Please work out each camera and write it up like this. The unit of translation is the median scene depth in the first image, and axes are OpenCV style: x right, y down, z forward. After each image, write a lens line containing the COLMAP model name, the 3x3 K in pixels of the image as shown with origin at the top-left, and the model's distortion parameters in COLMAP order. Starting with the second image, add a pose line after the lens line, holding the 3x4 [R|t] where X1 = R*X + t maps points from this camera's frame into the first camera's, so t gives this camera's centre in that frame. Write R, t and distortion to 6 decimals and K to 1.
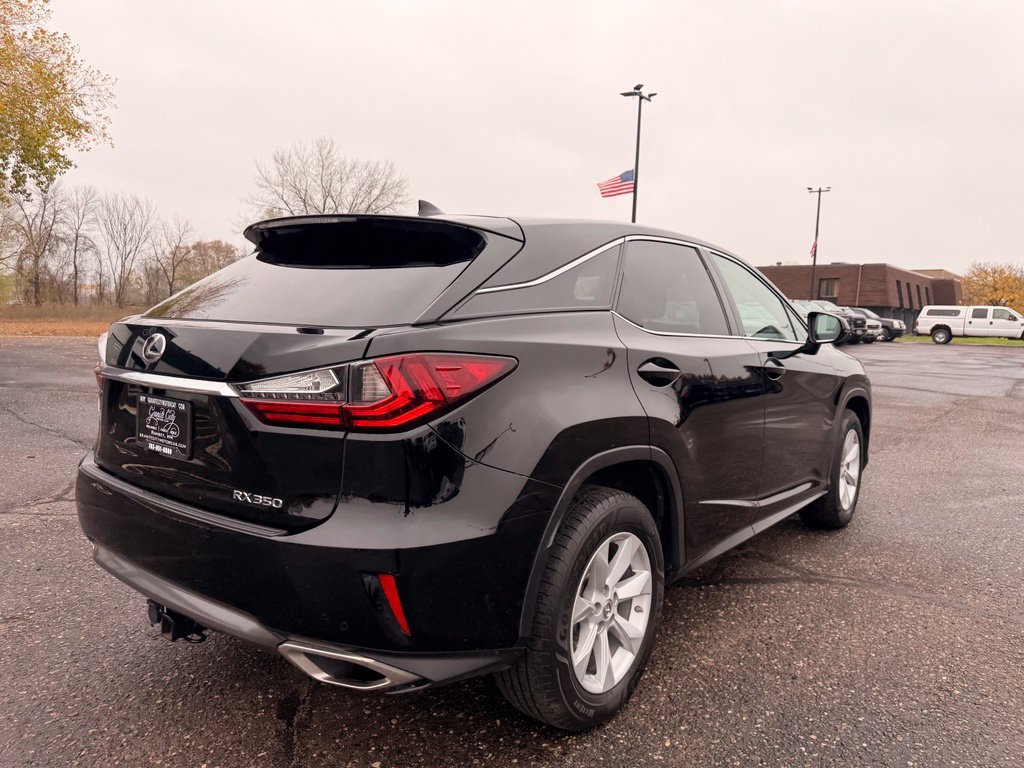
lens RADIAL K [[720.4, 0, 512.0], [0, 720.4, 384.0], [0, 0, 1]] dist [0.026399, -0.025226]
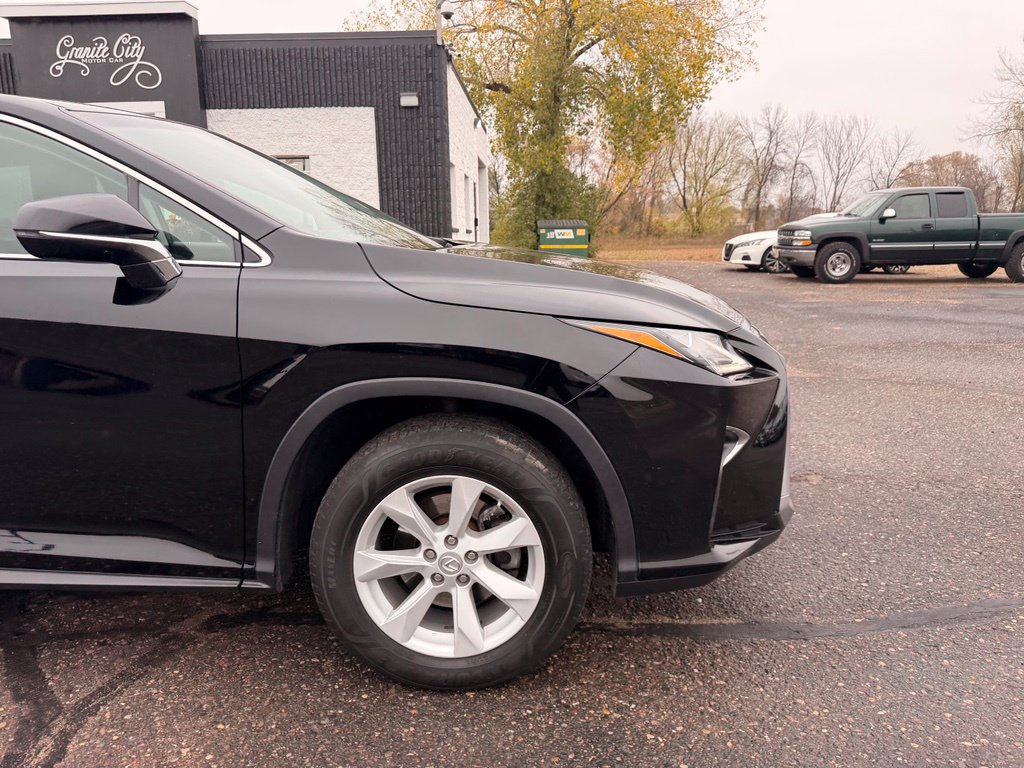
lens RADIAL K [[720.4, 0, 512.0], [0, 720.4, 384.0], [0, 0, 1]] dist [0.026399, -0.025226]
pose [[0.599372, 0.135584, -0.788904, 0.119187], [-0.053278, 0.990122, 0.129688, -0.006556], [0.798695, -0.035700, 0.600676, 0.112290]]
